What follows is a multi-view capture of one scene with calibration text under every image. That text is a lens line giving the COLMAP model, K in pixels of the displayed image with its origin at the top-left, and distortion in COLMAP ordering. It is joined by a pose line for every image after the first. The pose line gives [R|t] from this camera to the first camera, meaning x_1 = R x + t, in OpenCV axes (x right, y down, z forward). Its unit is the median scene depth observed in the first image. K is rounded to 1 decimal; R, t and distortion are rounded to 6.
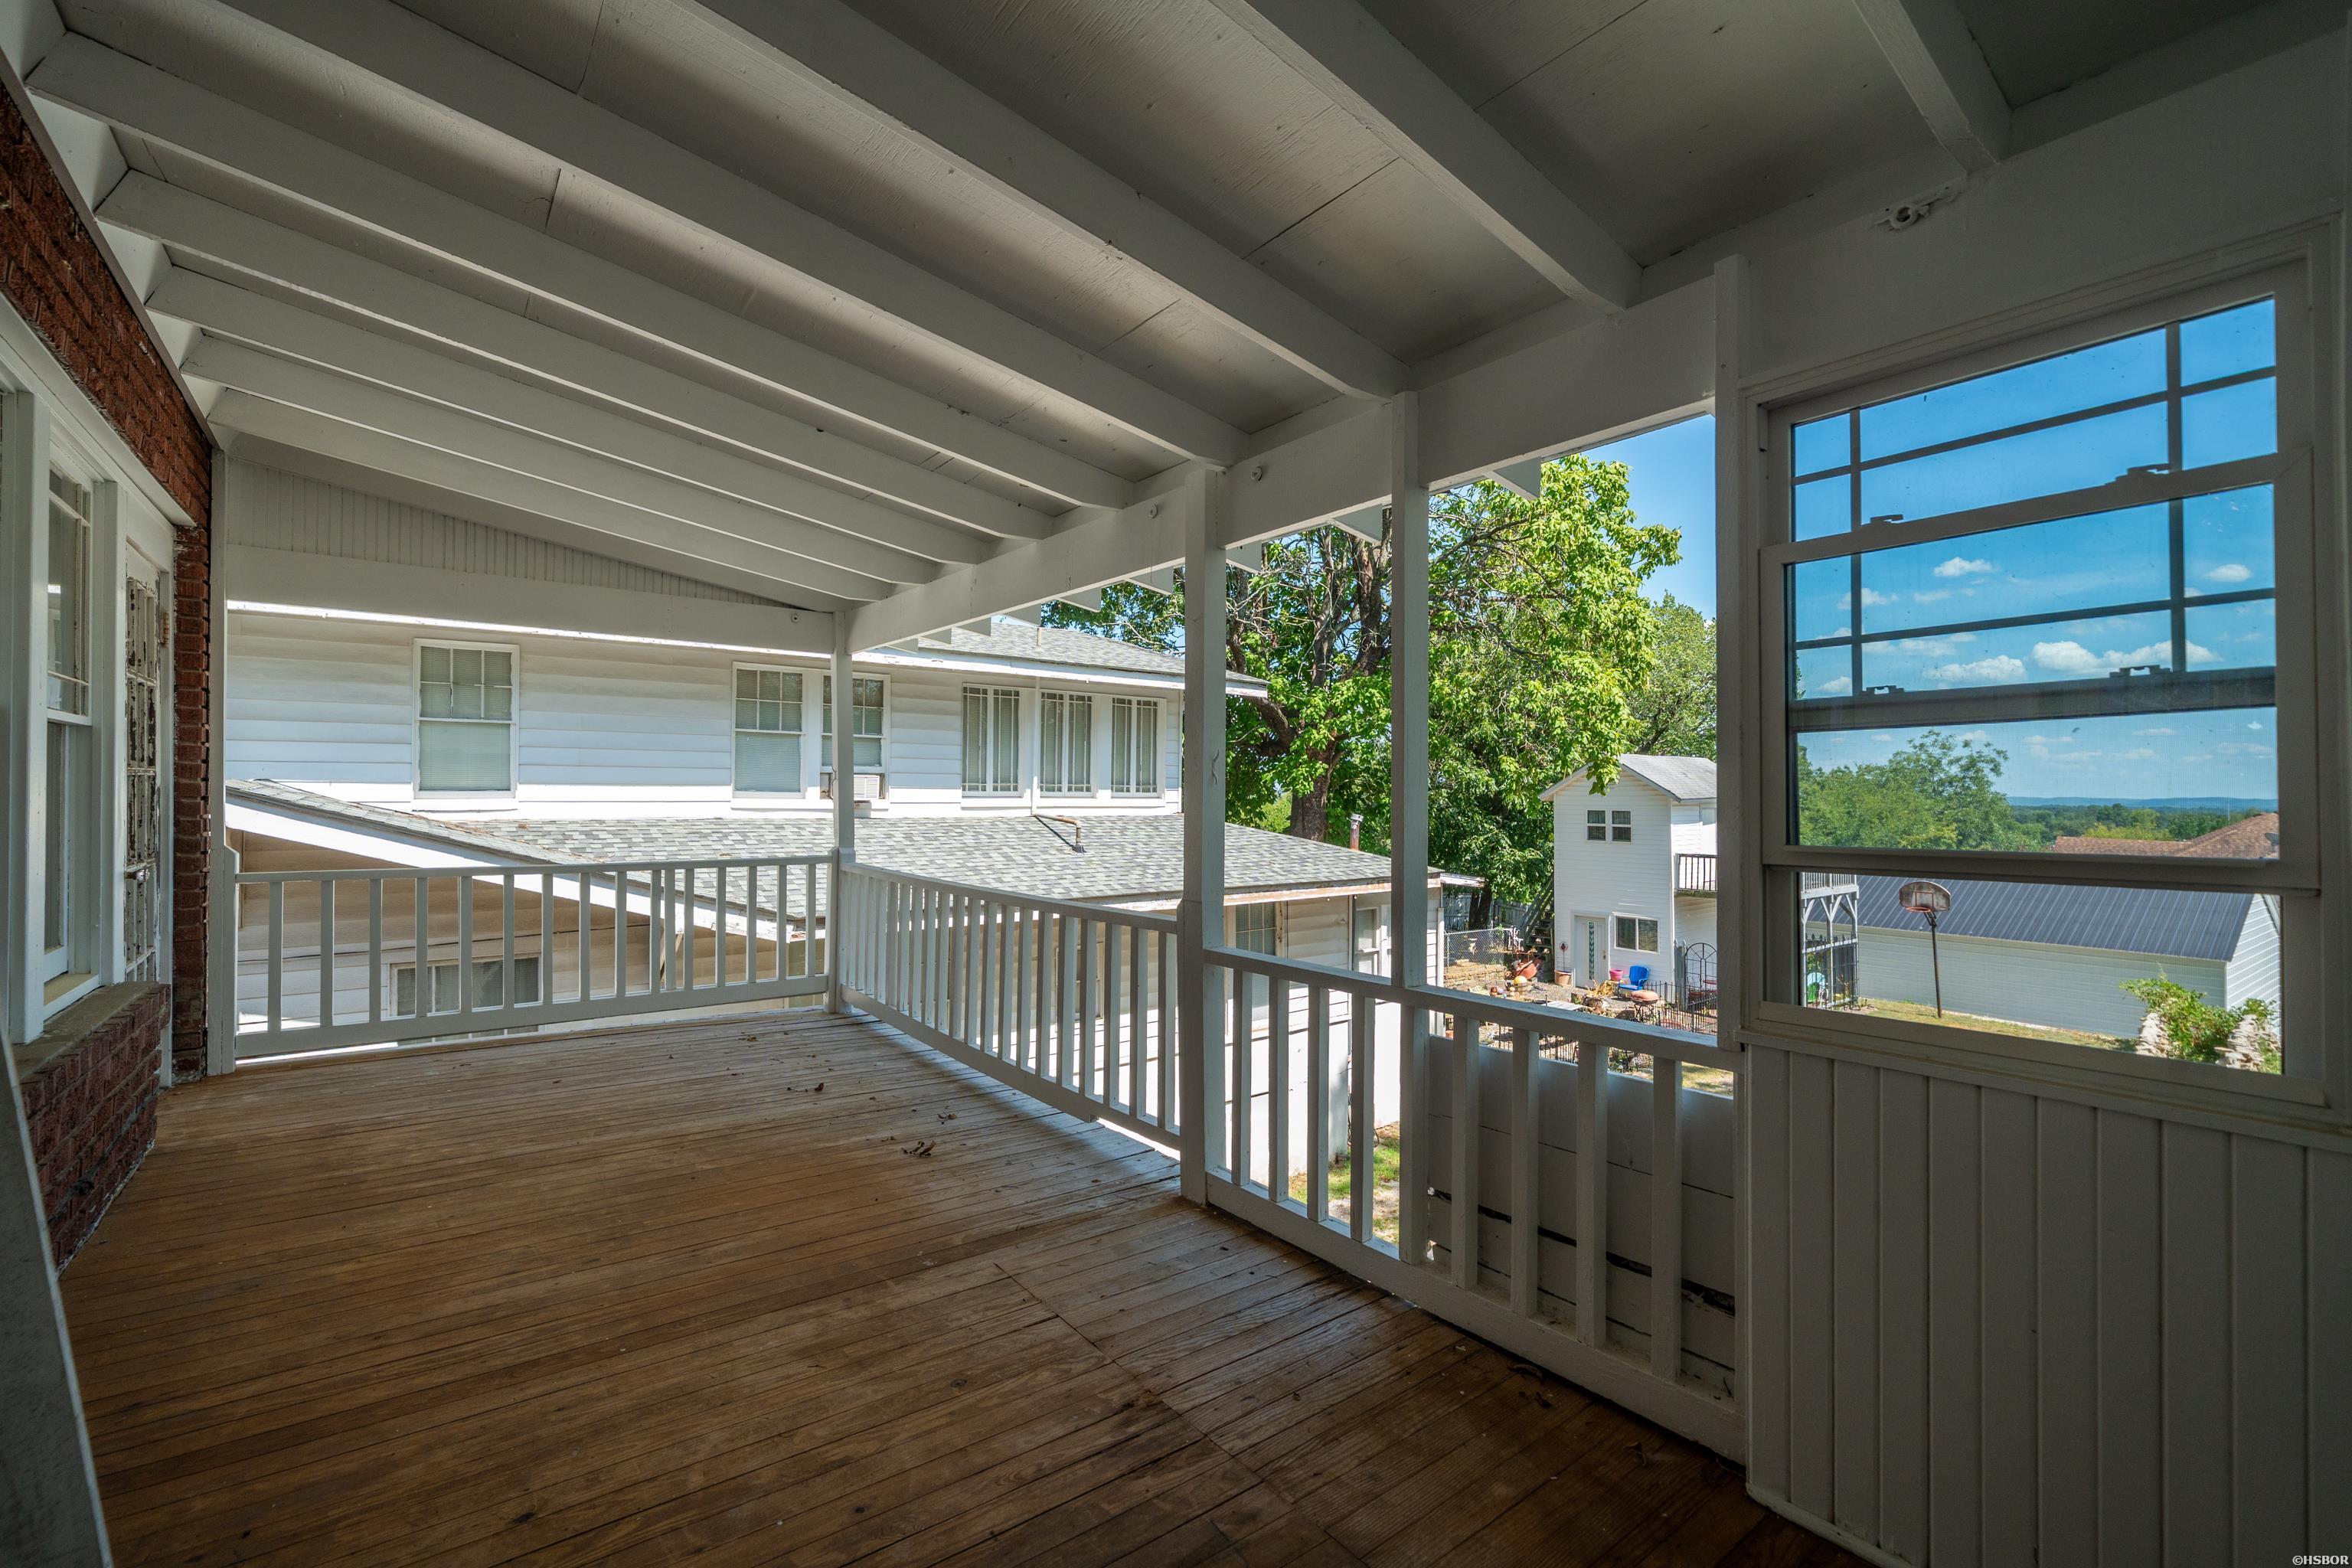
lens RADIAL K [[991.2, 0, 1199.8], [0, 991.2, 790.9], [0, 0, 1]] dist [0.014440, -0.000028]
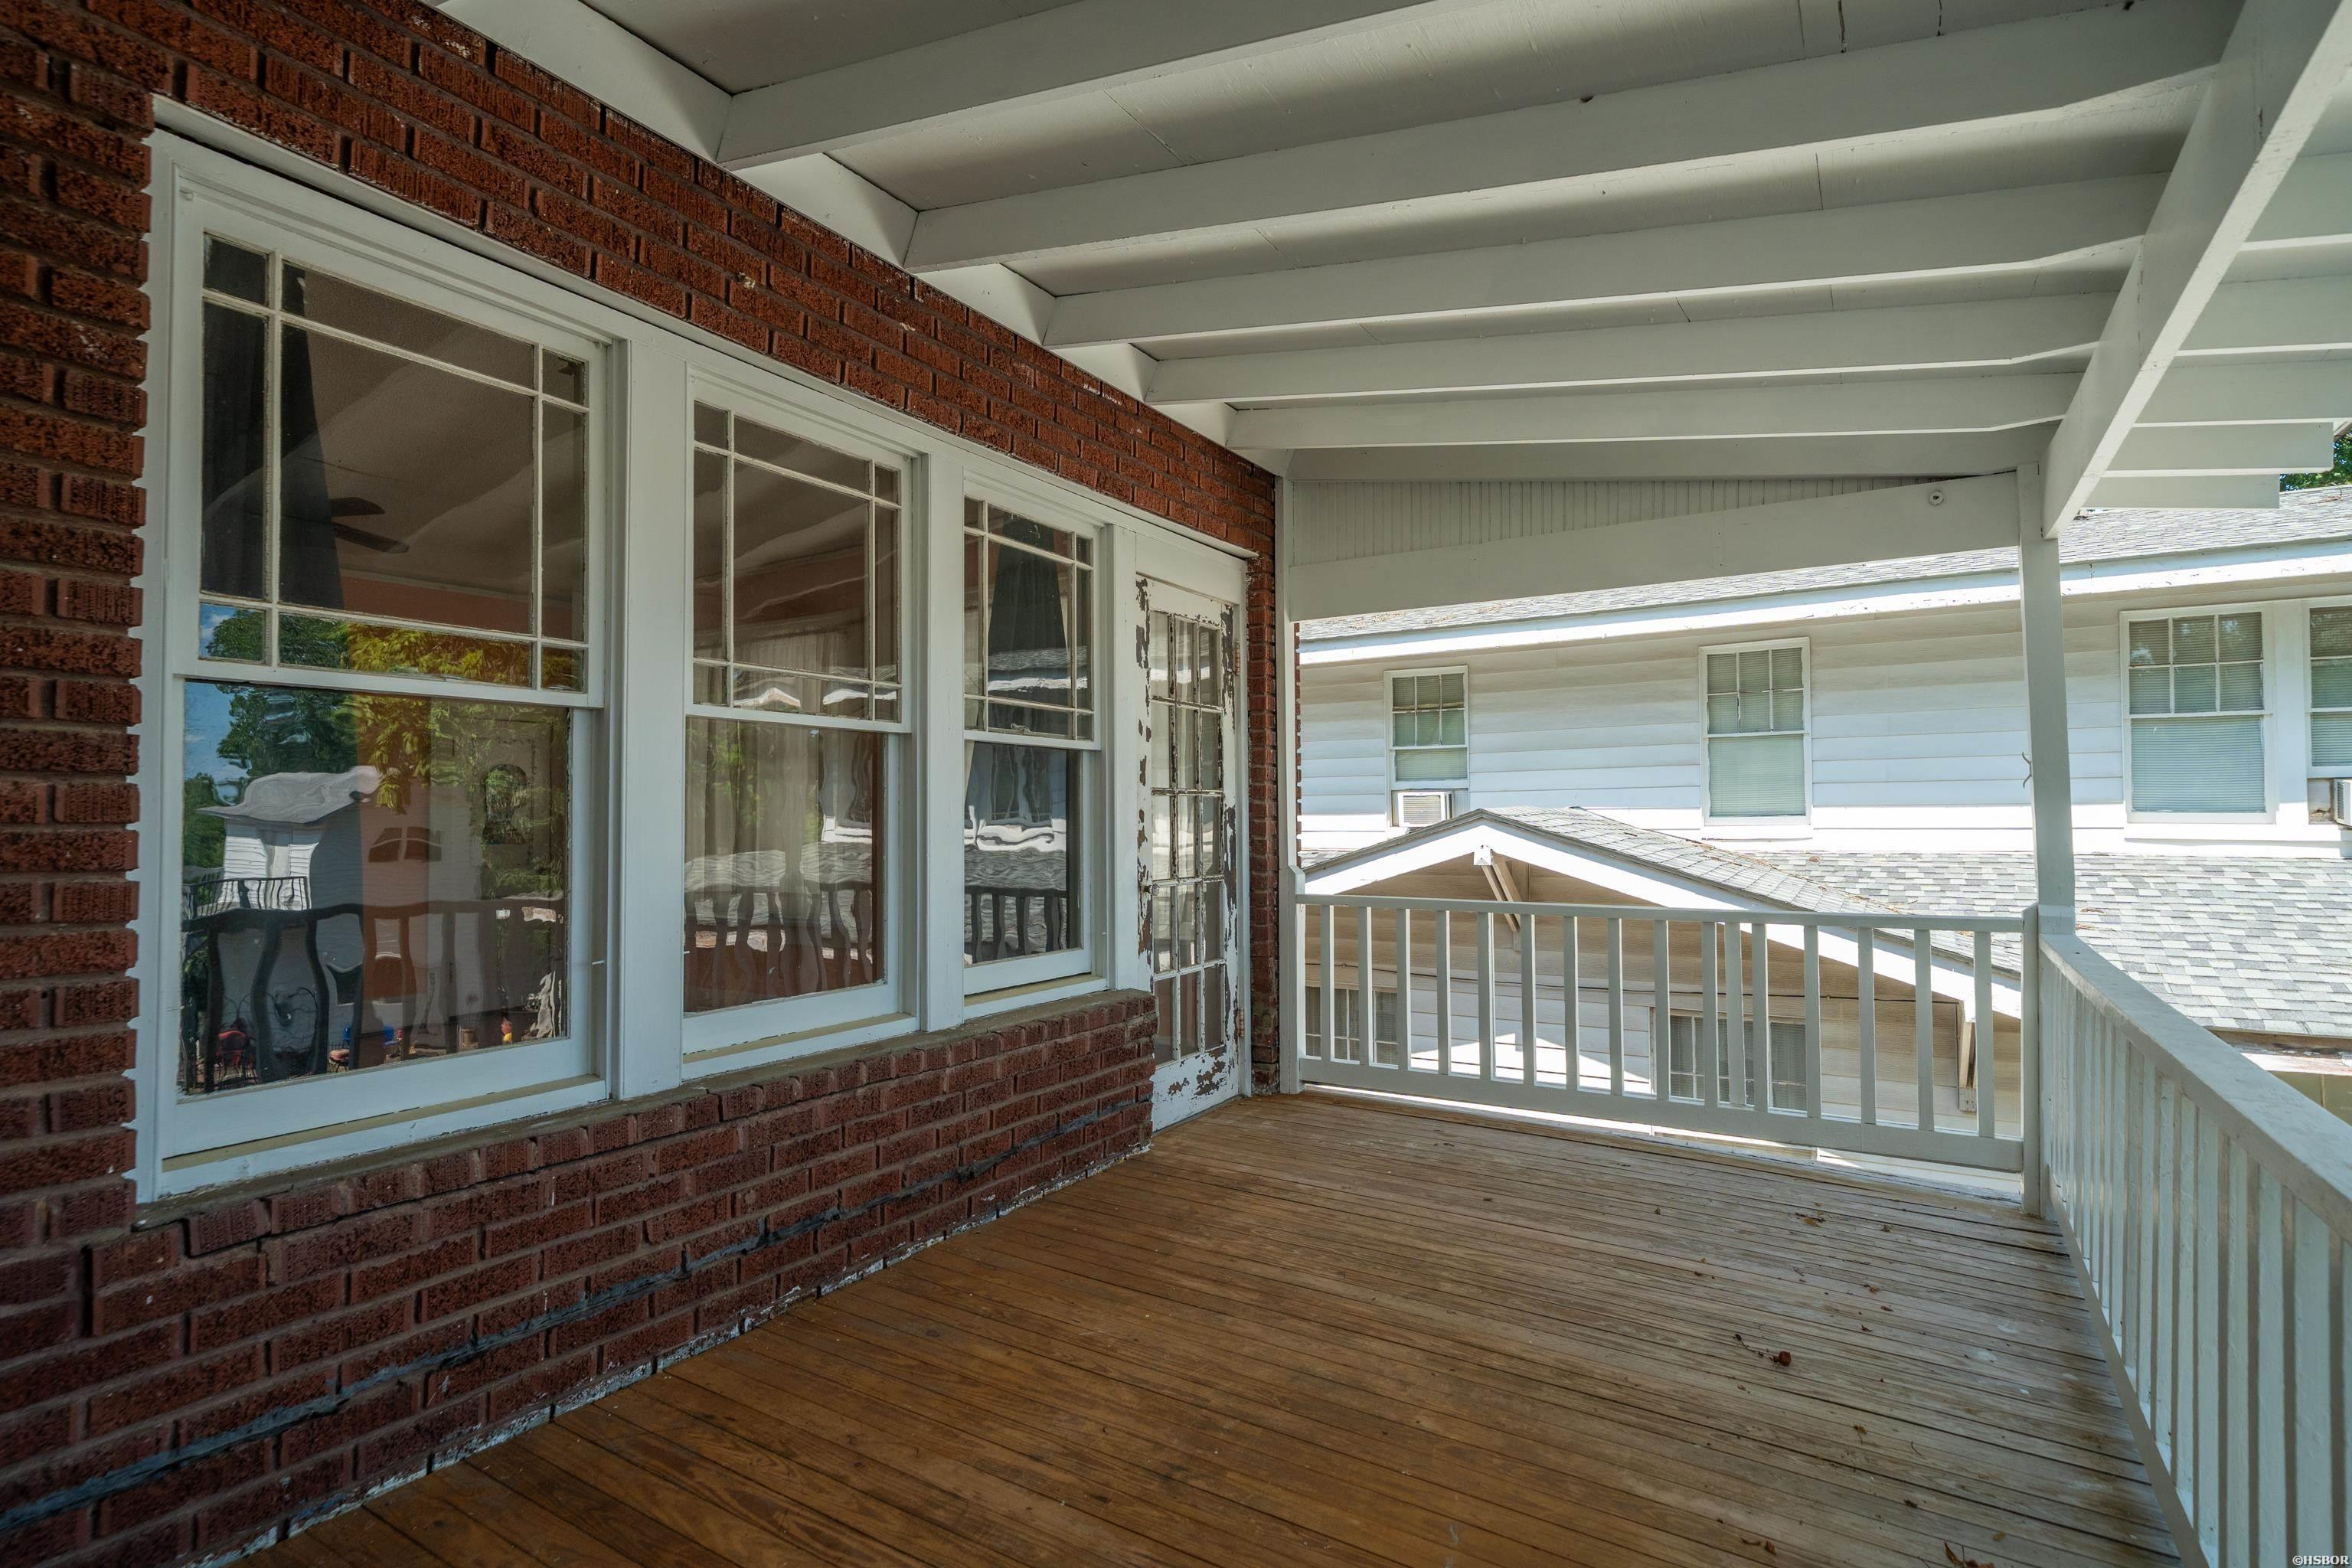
lens RADIAL K [[1176.5, 0, 1171.2], [0, 1176.5, 797.5], [0, 0, 1]] dist [0.005246, 0.001019]
pose [[0.346028, -0.029435, -0.937762, 0.101263], [0.010123, 0.999567, -0.027640, 0.018181], [0.938169, 0.000071, 0.346176, 0.505849]]
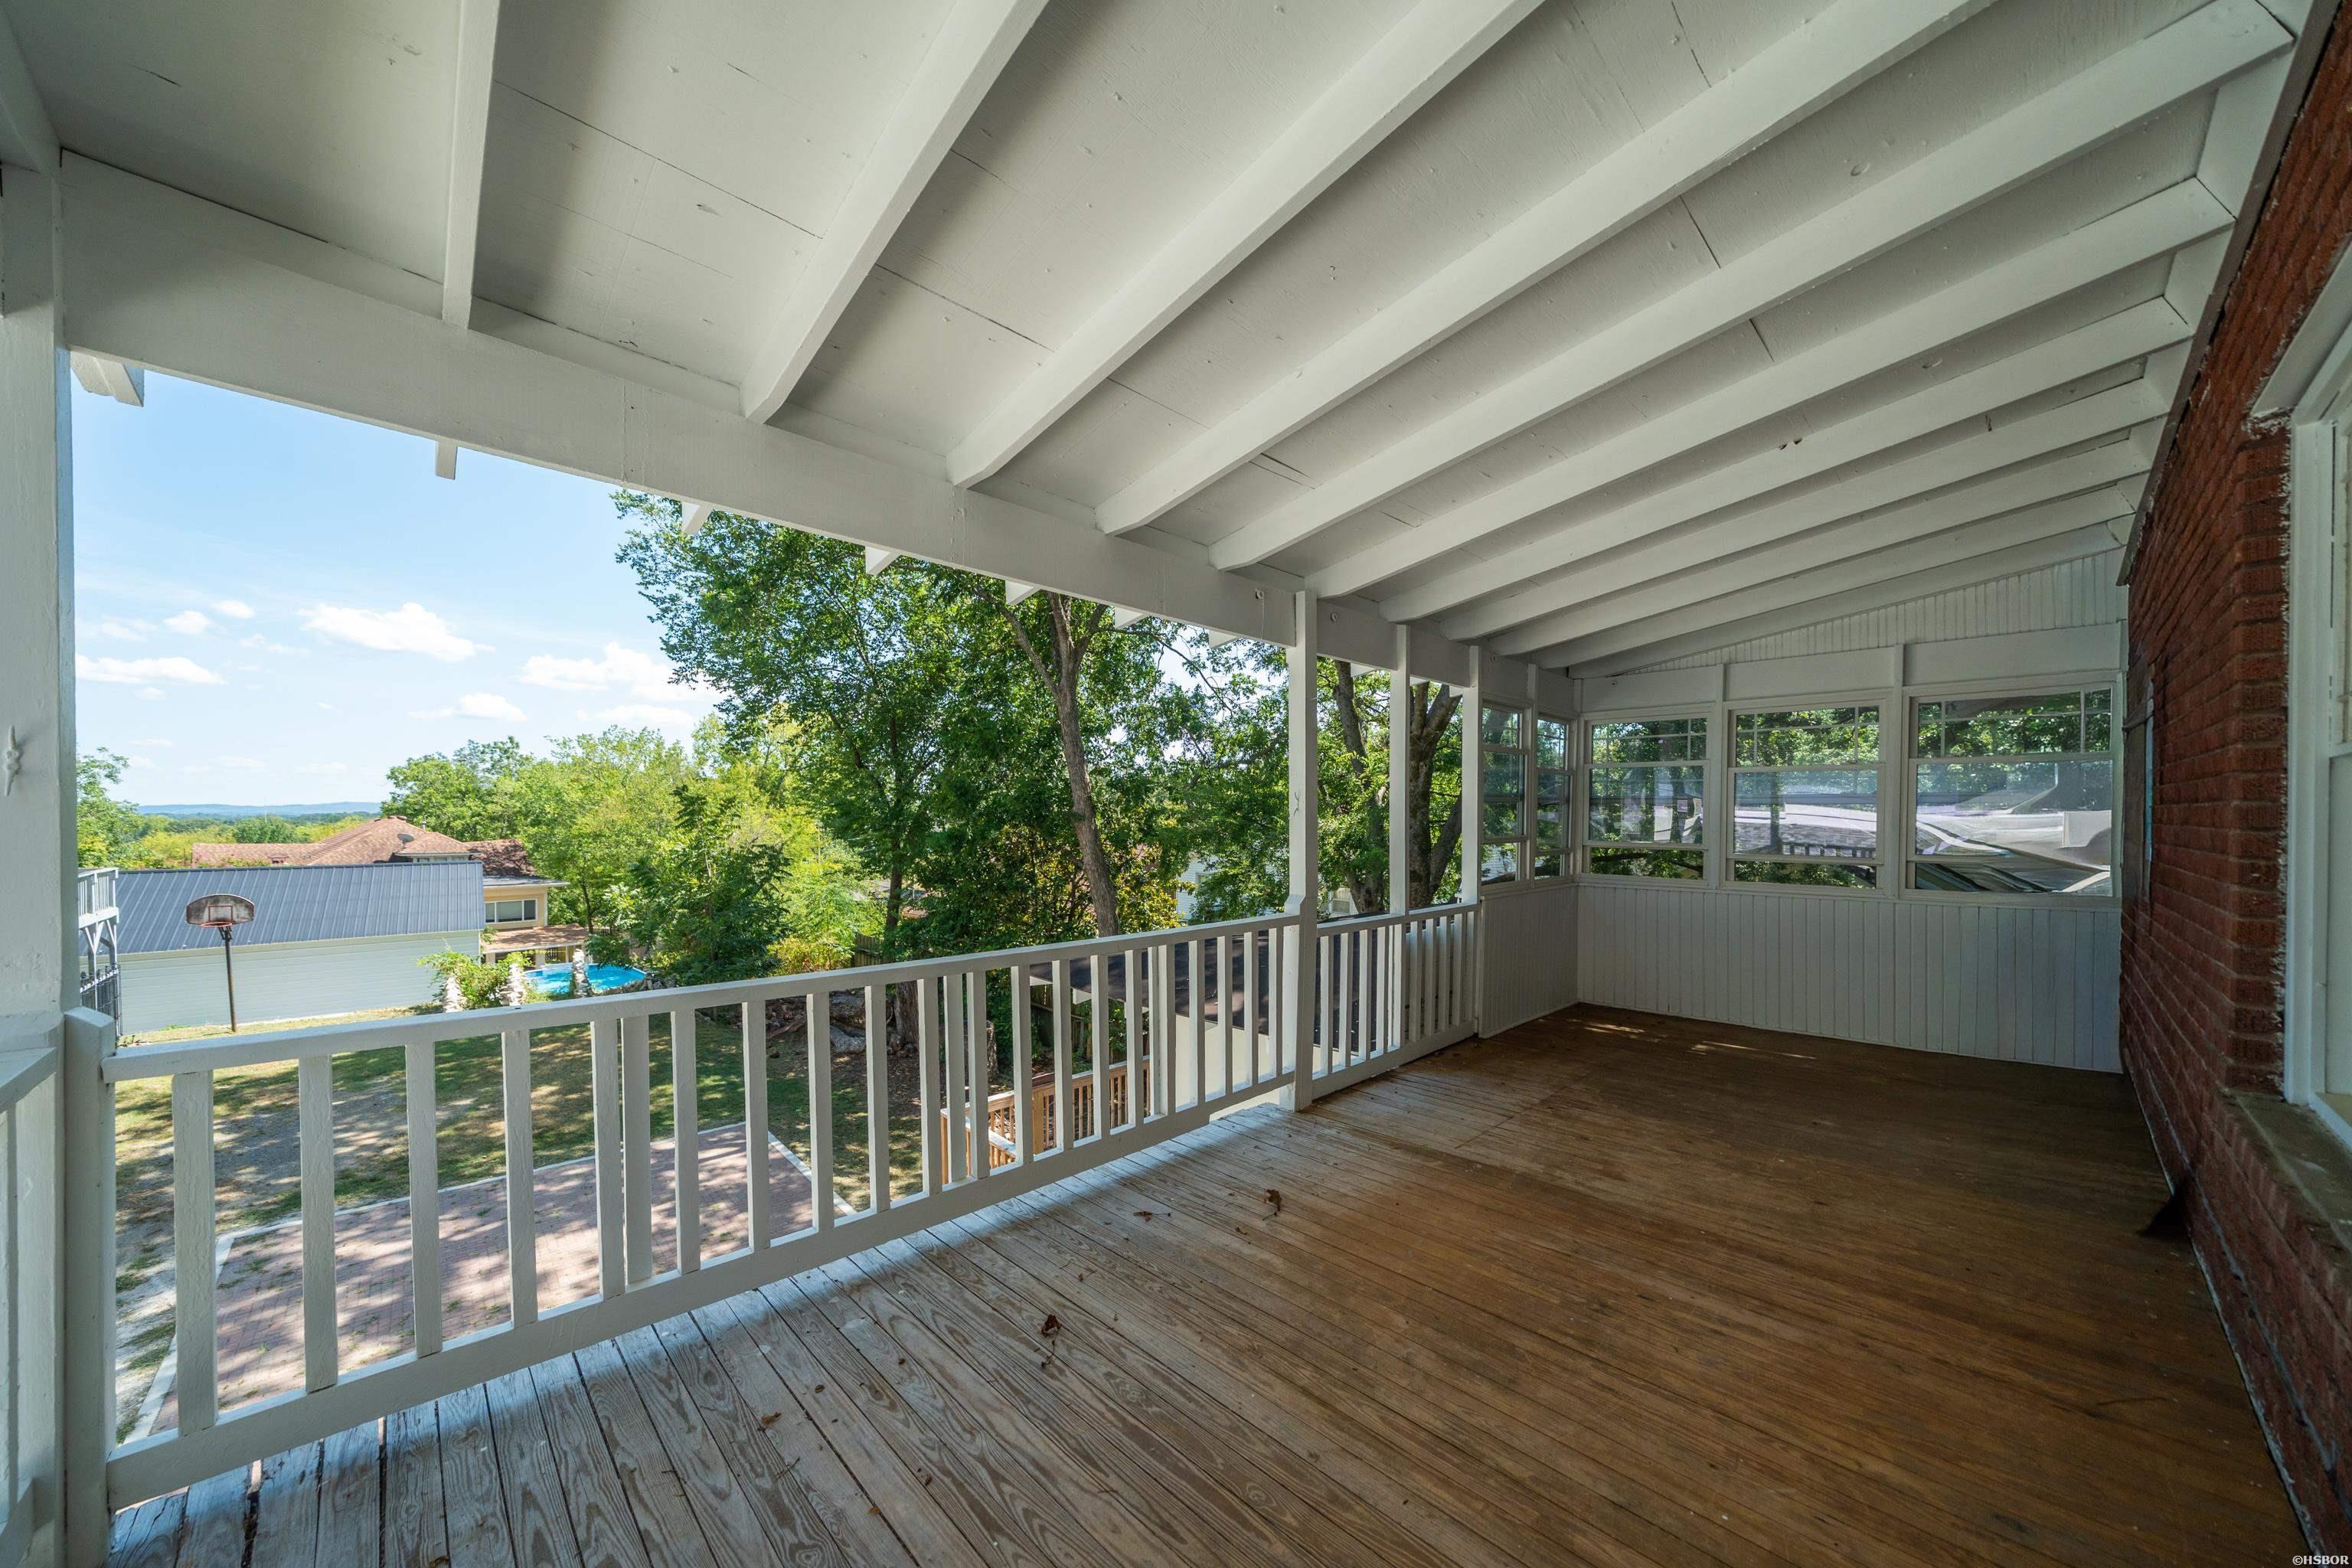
lens RADIAL K [[803.7, 0, 1171.2], [0, 803.7, 809.8], [0, 0, 1]] dist [0.006534, 0.000039]
pose [[-0.080345, 0.004212, 0.996758, -0.908187], [-0.015345, 0.999867, -0.005462, -0.008355], [-0.996649, -0.015734, -0.080269, 1.016088]]
